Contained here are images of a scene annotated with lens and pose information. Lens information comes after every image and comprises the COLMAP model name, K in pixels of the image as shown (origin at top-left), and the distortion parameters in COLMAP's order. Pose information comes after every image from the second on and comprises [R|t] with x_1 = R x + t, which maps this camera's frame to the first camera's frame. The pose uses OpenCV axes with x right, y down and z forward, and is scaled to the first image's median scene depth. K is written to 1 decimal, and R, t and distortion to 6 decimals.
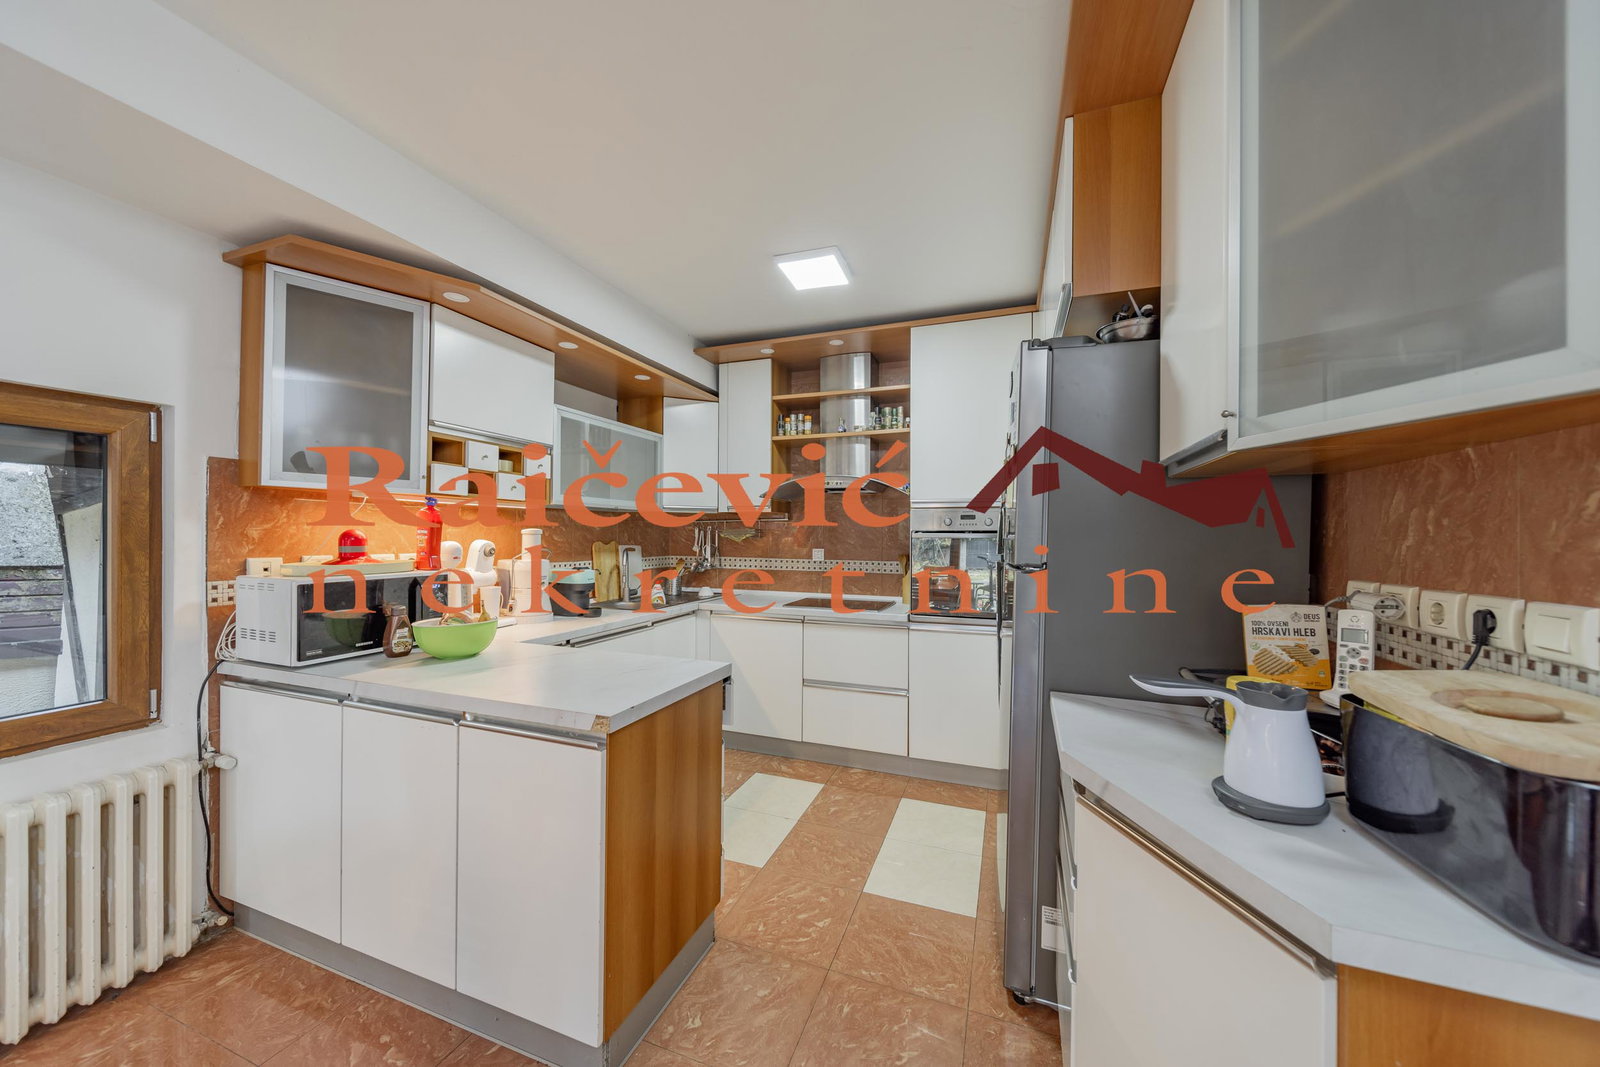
lens RADIAL K [[568.3, 0, 790.0], [0, 568.3, 531.3], [0, 0, 1]] dist [-0.002455, -0.000157]
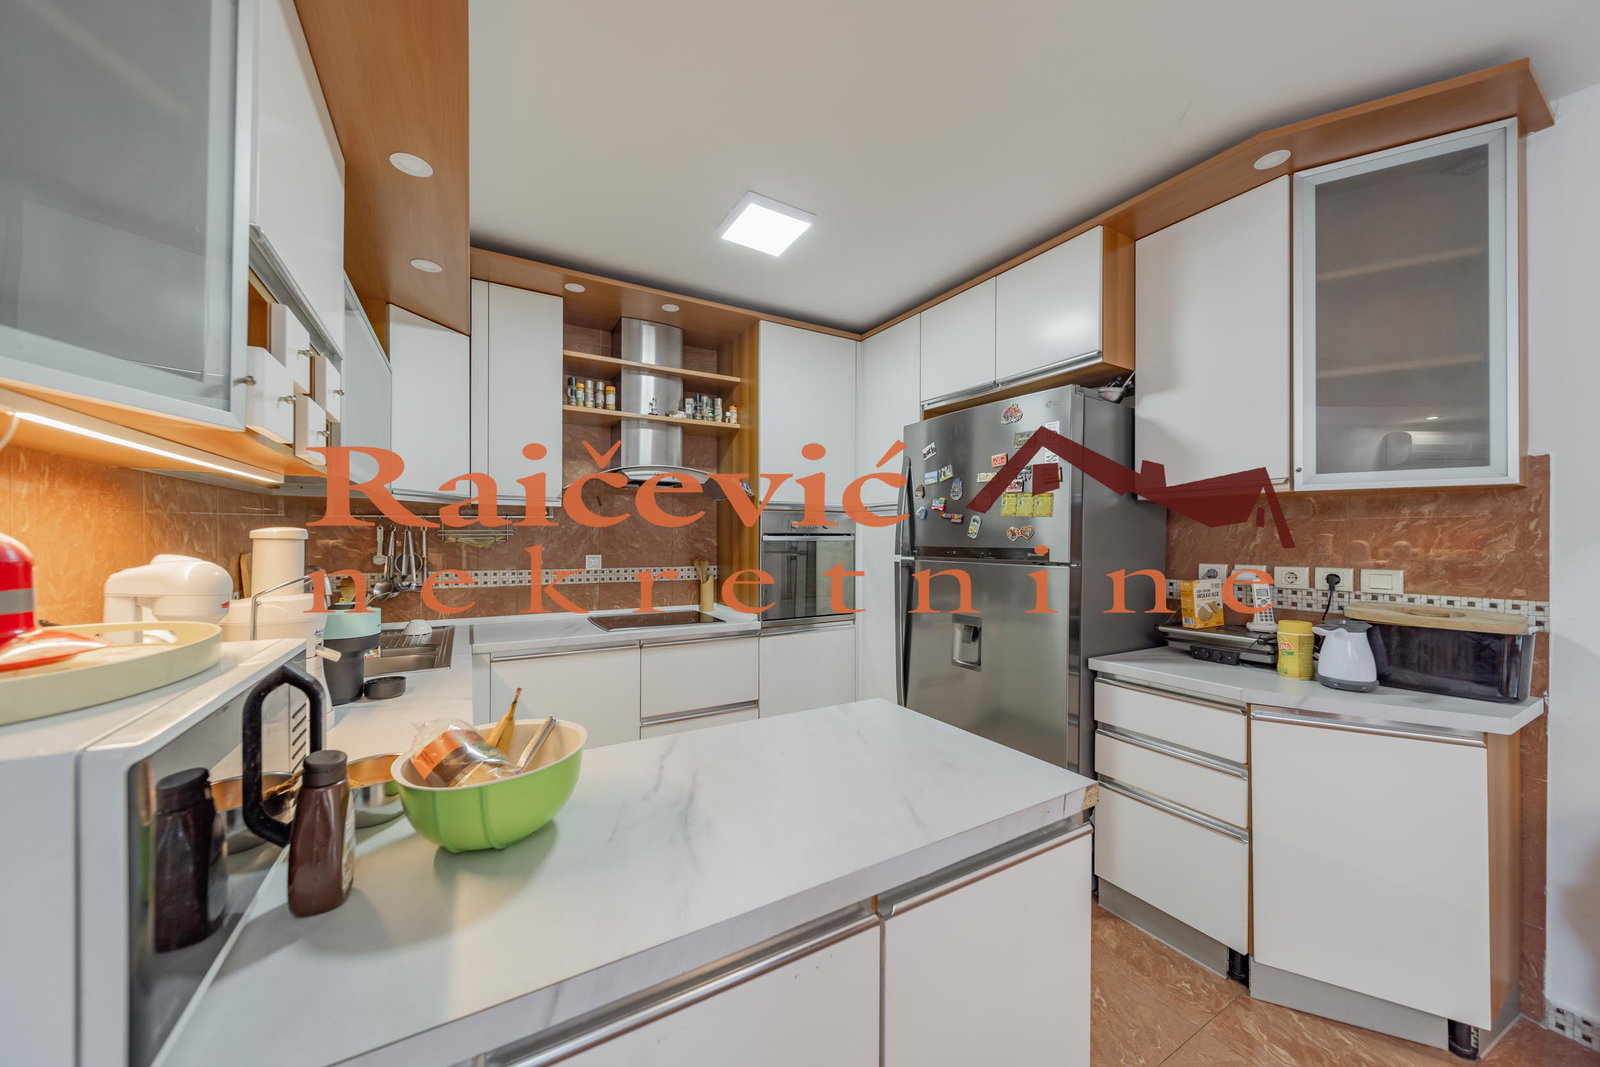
lens RADIAL K [[568.3, 0, 798.3], [0, 568.3, 537.3], [0, 0, 1]] dist [-0.002455, -0.000157]
pose [[0.622707, -0.006566, 0.782427, -0.444379], [-0.003885, 0.999927, 0.011484, -0.004444], [-0.782445, -0.010191, 0.622636, 0.320355]]
